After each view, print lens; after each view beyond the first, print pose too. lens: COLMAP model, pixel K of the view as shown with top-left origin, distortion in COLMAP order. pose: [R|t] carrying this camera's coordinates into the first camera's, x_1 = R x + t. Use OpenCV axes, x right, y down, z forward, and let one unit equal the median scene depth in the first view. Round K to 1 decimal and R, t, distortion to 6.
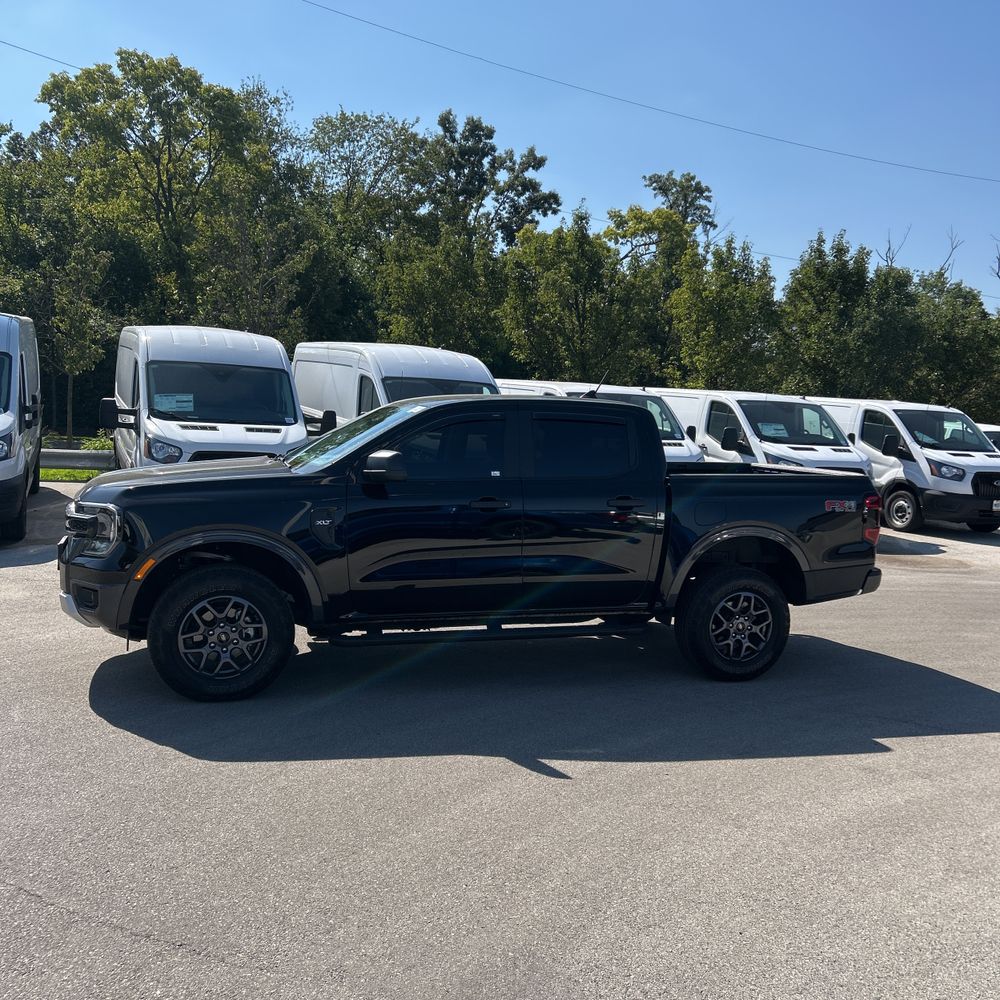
lens RADIAL K [[984.6, 0, 503.4], [0, 984.6, 504.3], [0, 0, 1]] dist [0.091806, -0.164141]
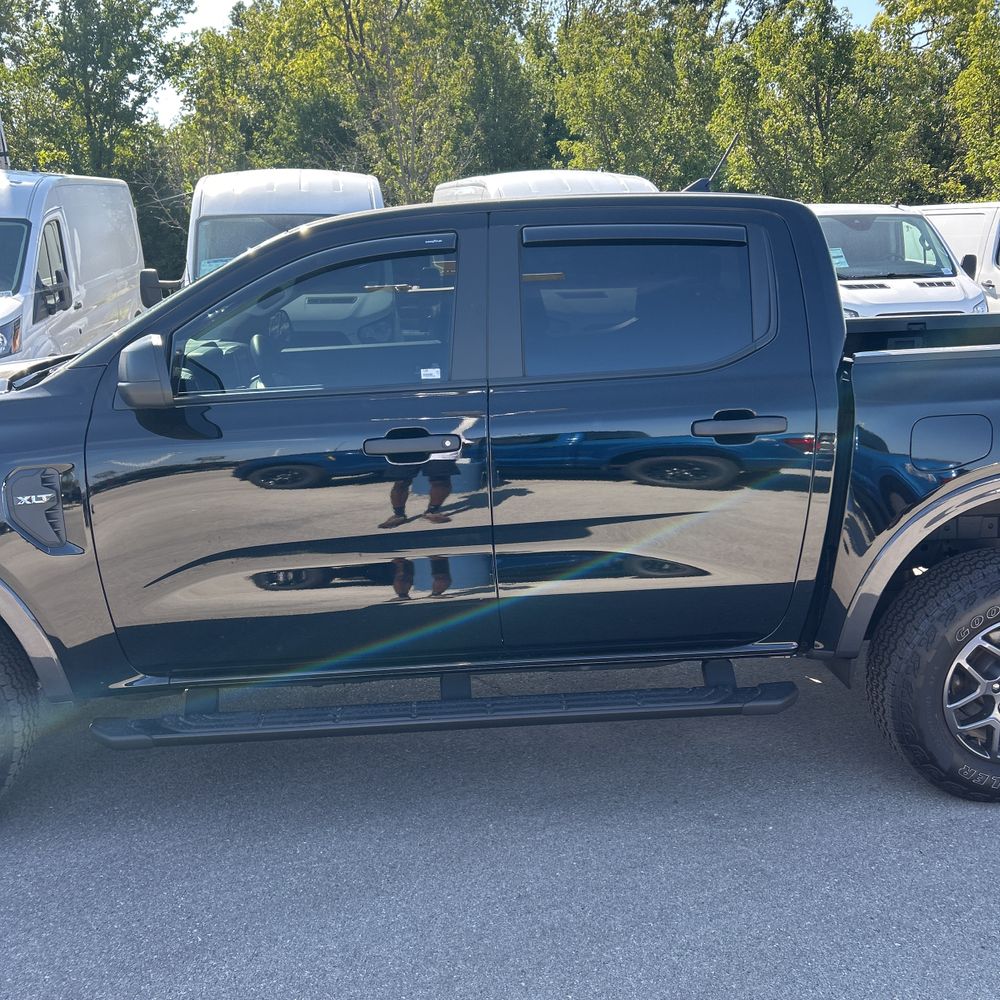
lens RADIAL K [[992.7, 0, 494.4], [0, 992.7, 505.6], [0, 0, 1]] dist [0.026181, -0.033593]
pose [[0.963103, -0.003255, -0.269114, 0.042340], [0.040492, 0.990297, 0.132935, -0.009079], [0.266070, -0.138927, 0.953890, 0.165919]]
